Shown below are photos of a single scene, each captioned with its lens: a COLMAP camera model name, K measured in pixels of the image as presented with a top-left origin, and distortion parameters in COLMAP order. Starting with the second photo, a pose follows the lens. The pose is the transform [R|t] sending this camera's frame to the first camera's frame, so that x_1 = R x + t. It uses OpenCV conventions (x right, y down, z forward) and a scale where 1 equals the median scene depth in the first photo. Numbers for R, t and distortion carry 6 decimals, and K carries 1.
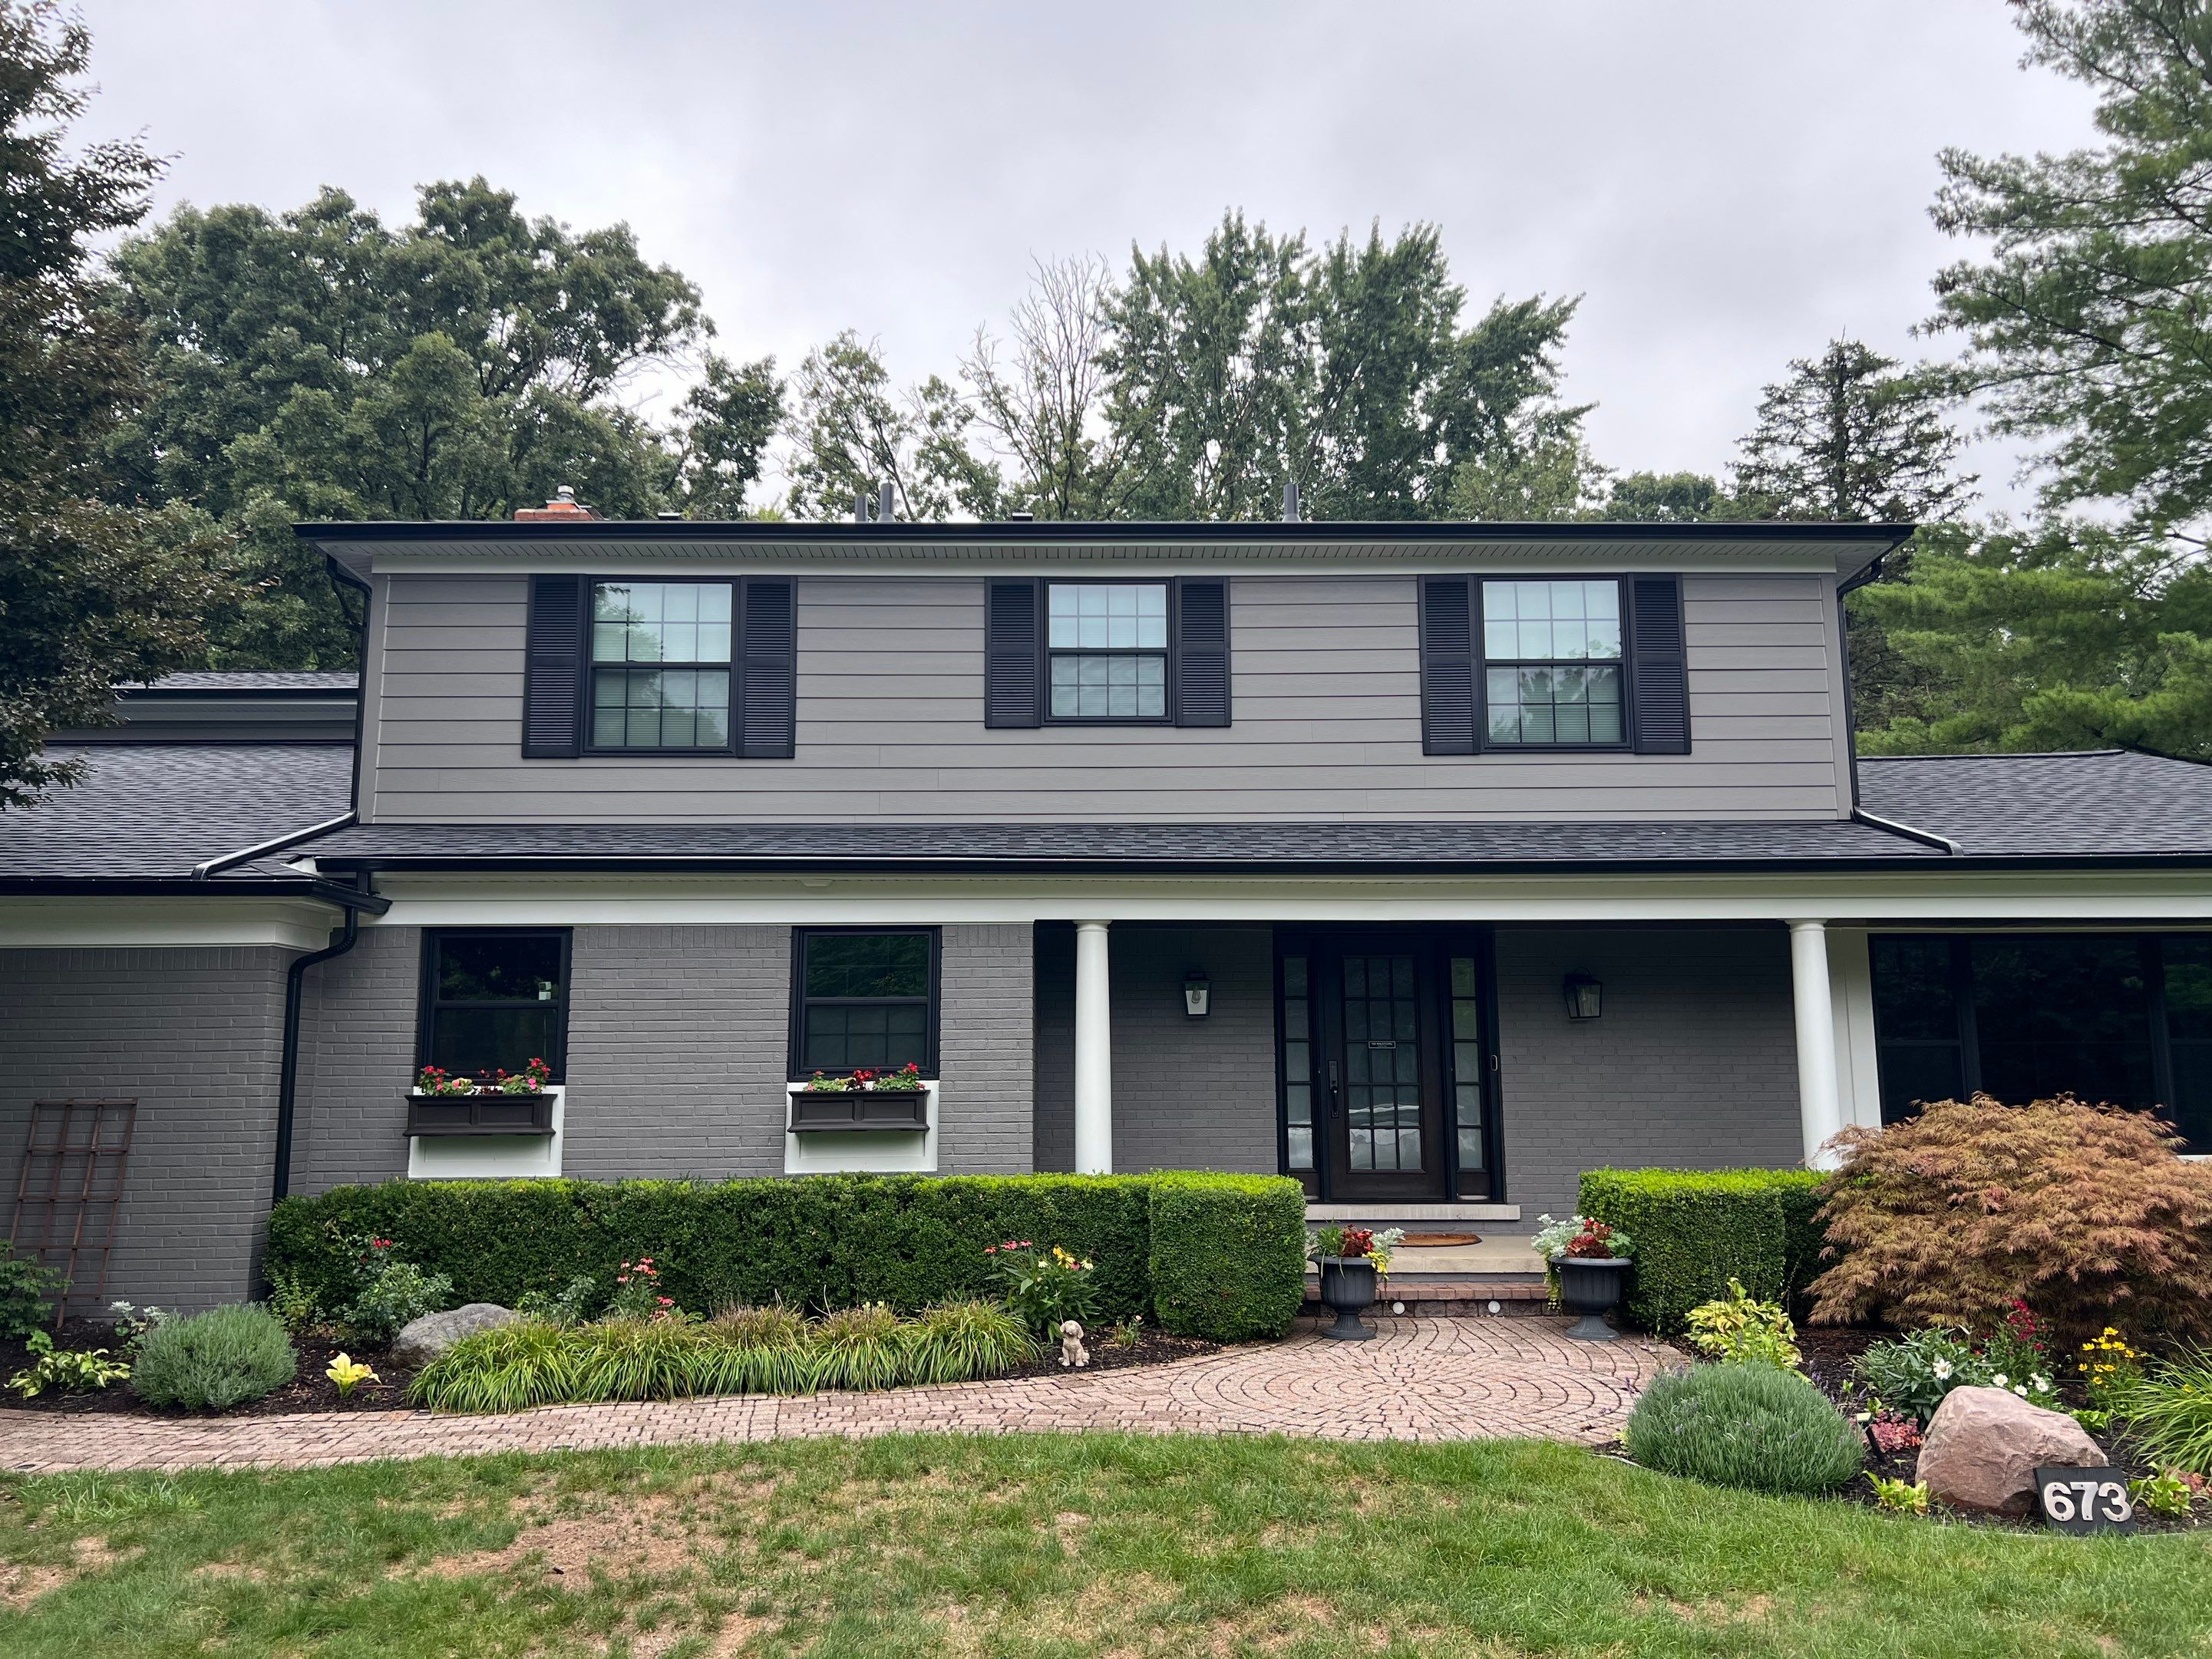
lens RADIAL K [[1645.5, 0, 1107.0], [0, 1645.5, 858.4], [0, 0, 1]] dist [0.077082, -0.106528]
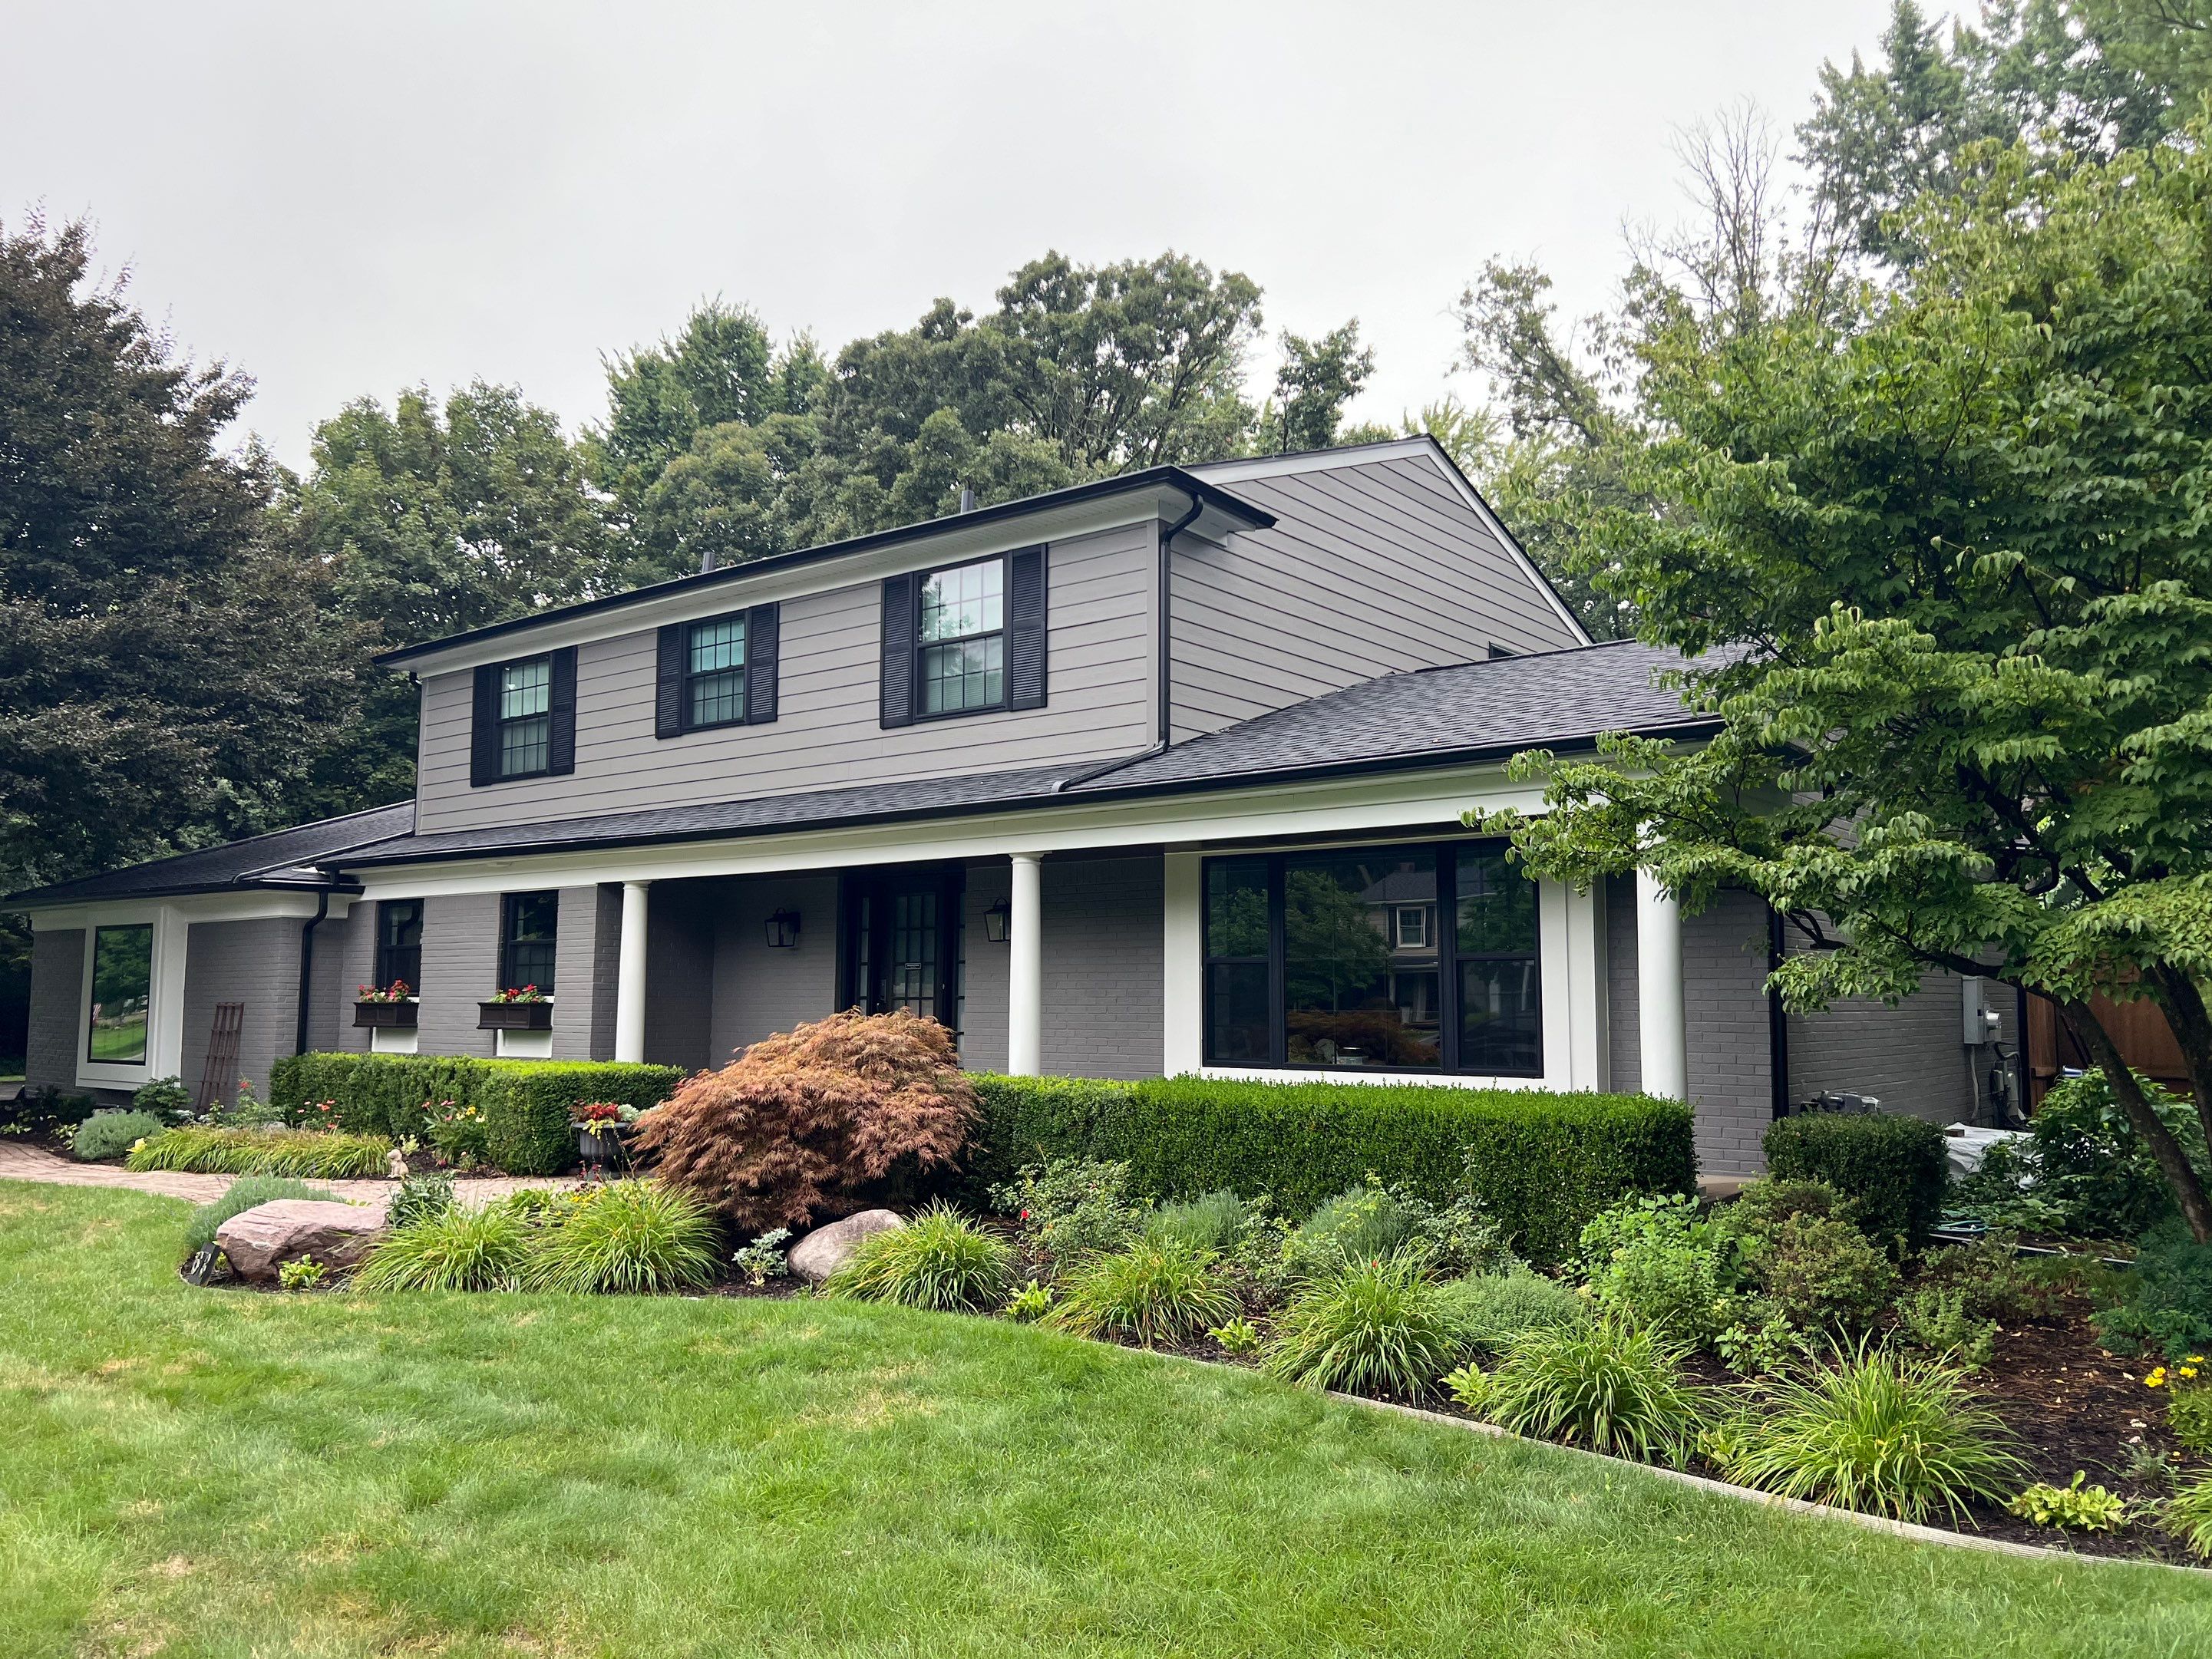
lens RADIAL K [[1661.2, 0, 1096.3], [0, 1661.2, 815.6], [0, 0, 1]] dist [0.076122, -0.083925]
pose [[0.771703, -0.062855, -0.632870, 1.077069], [0.080683, 0.996740, -0.000612, 0.014308], [0.630845, -0.050589, 0.774258, 0.151025]]
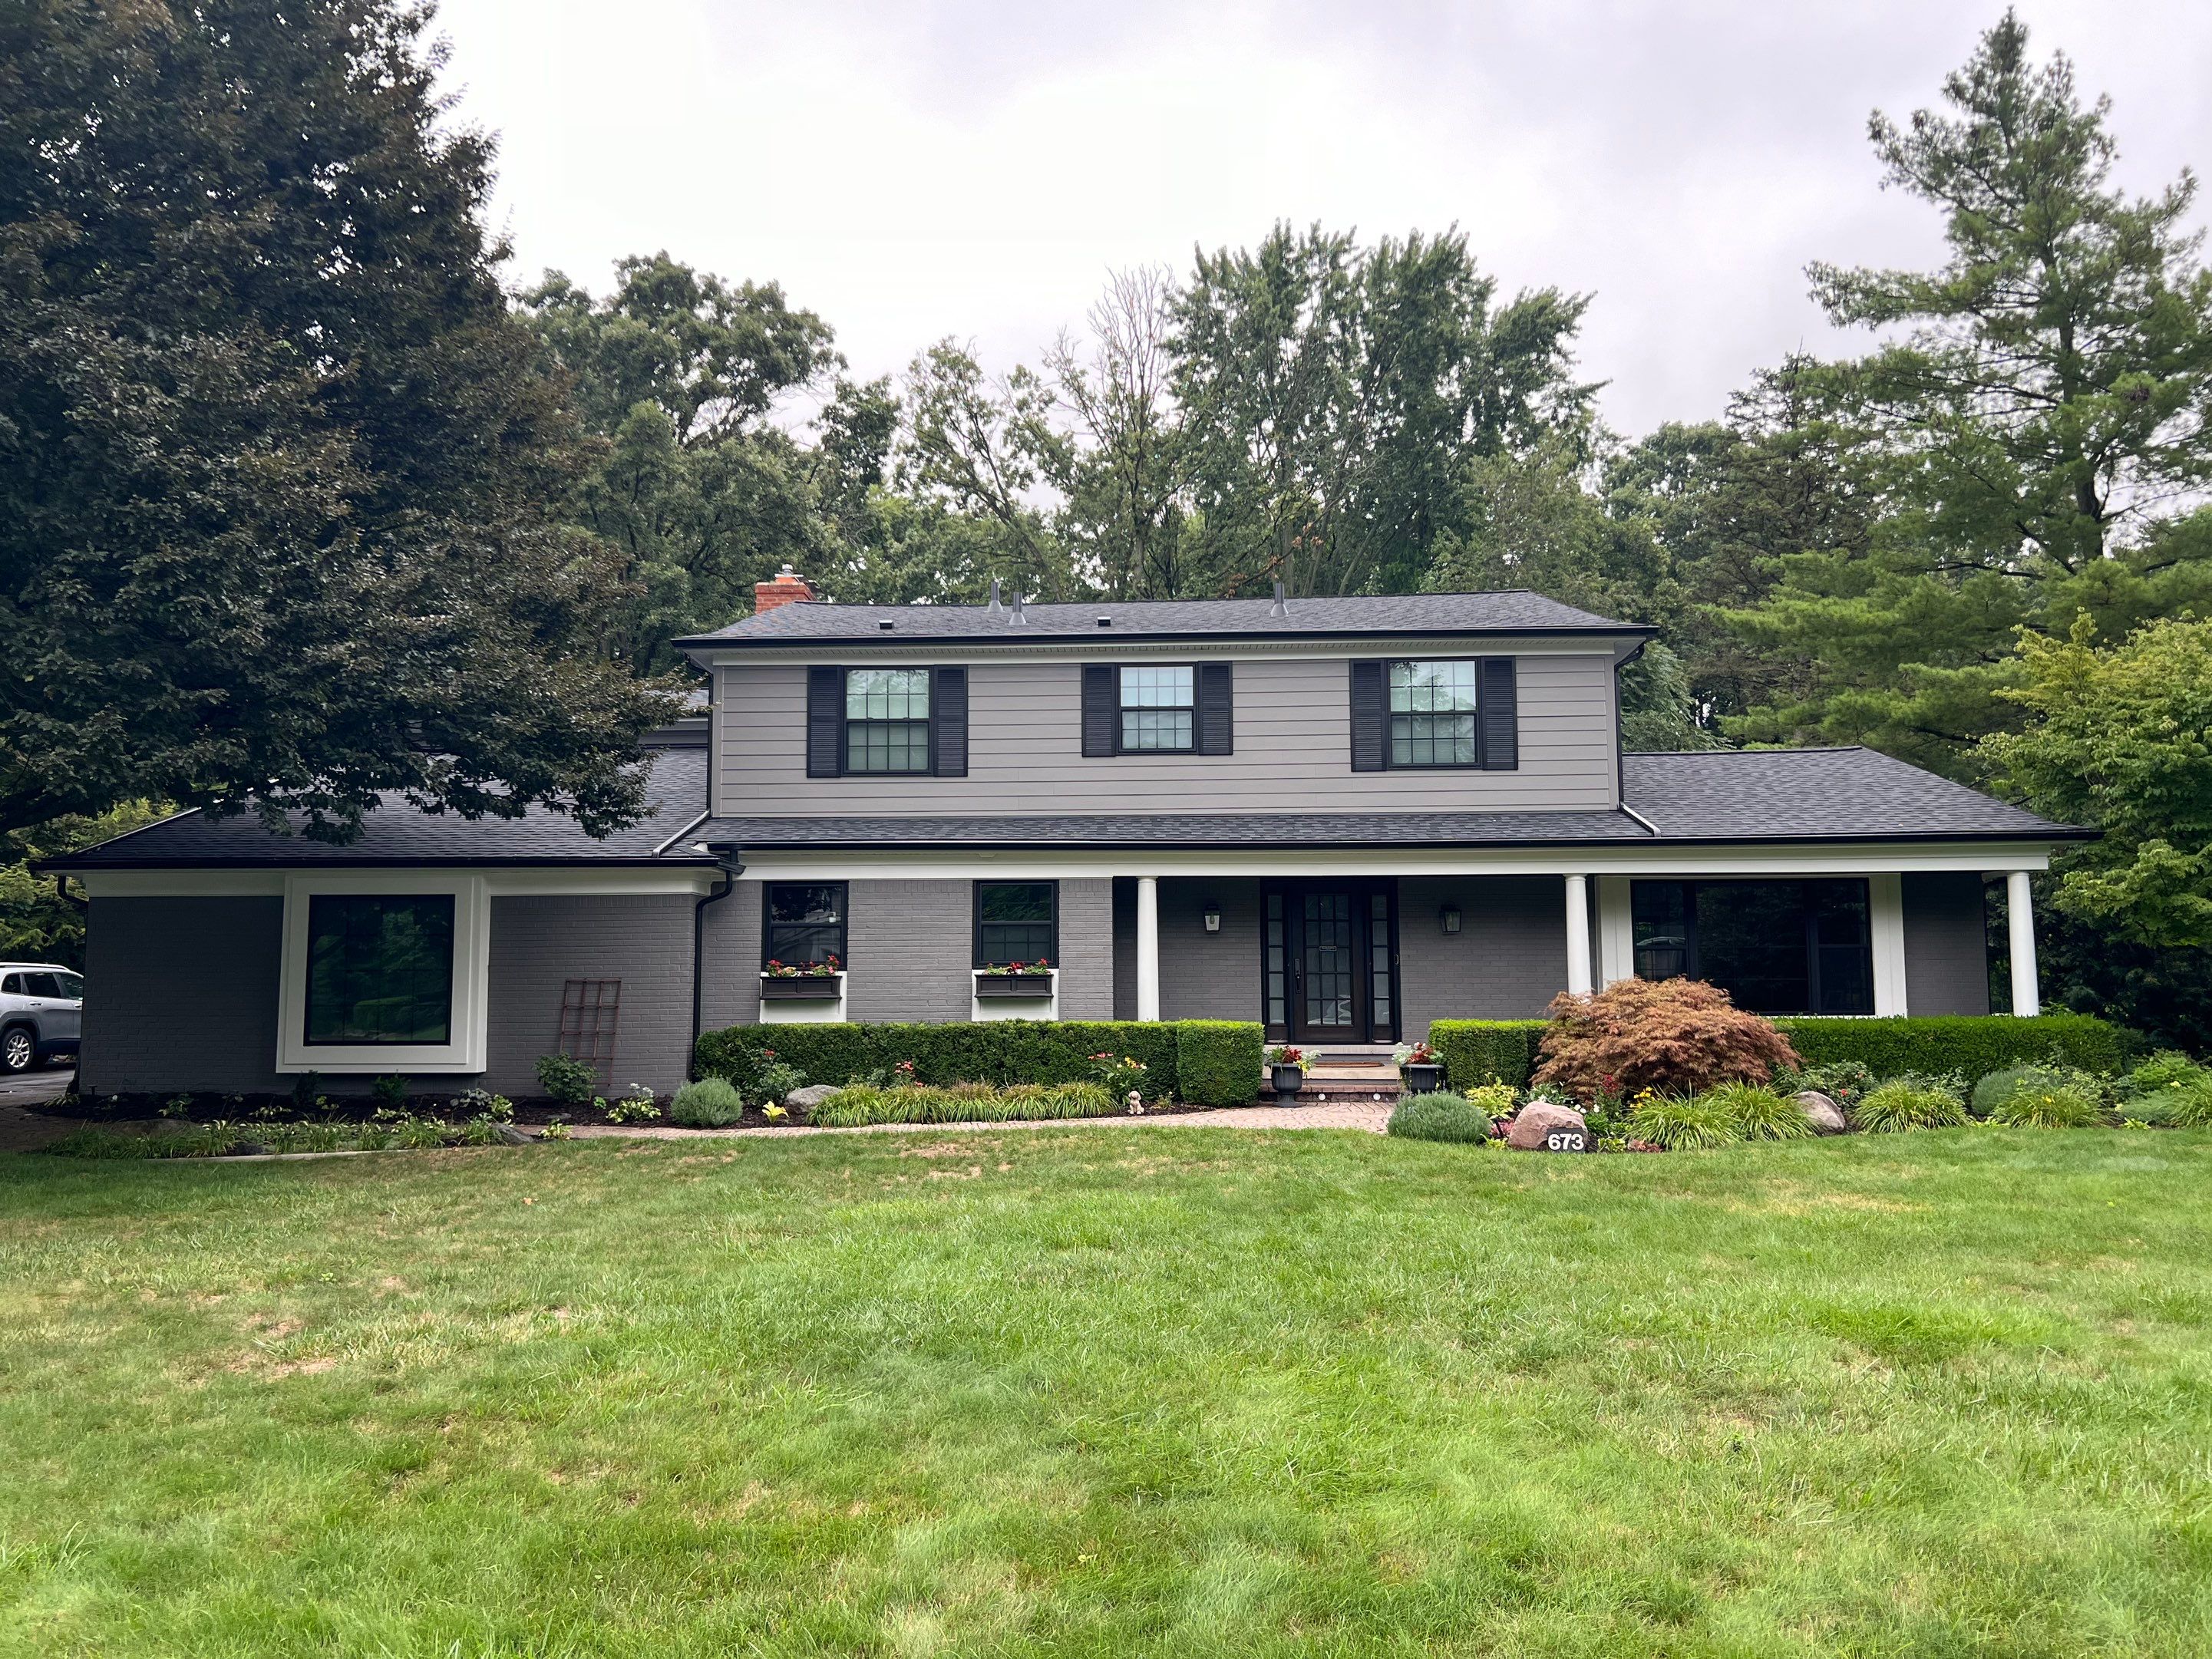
lens RADIAL K [[1658.8, 0, 1080.5], [0, 1658.8, 832.9], [0, 0, 1]] dist [0.081467, -0.004143]
pose [[0.998080, -0.004801, -0.061754, 0.025912], [0.007375, 0.999111, 0.041511, -0.071275], [0.061500, -0.041887, 0.997228, -0.648370]]
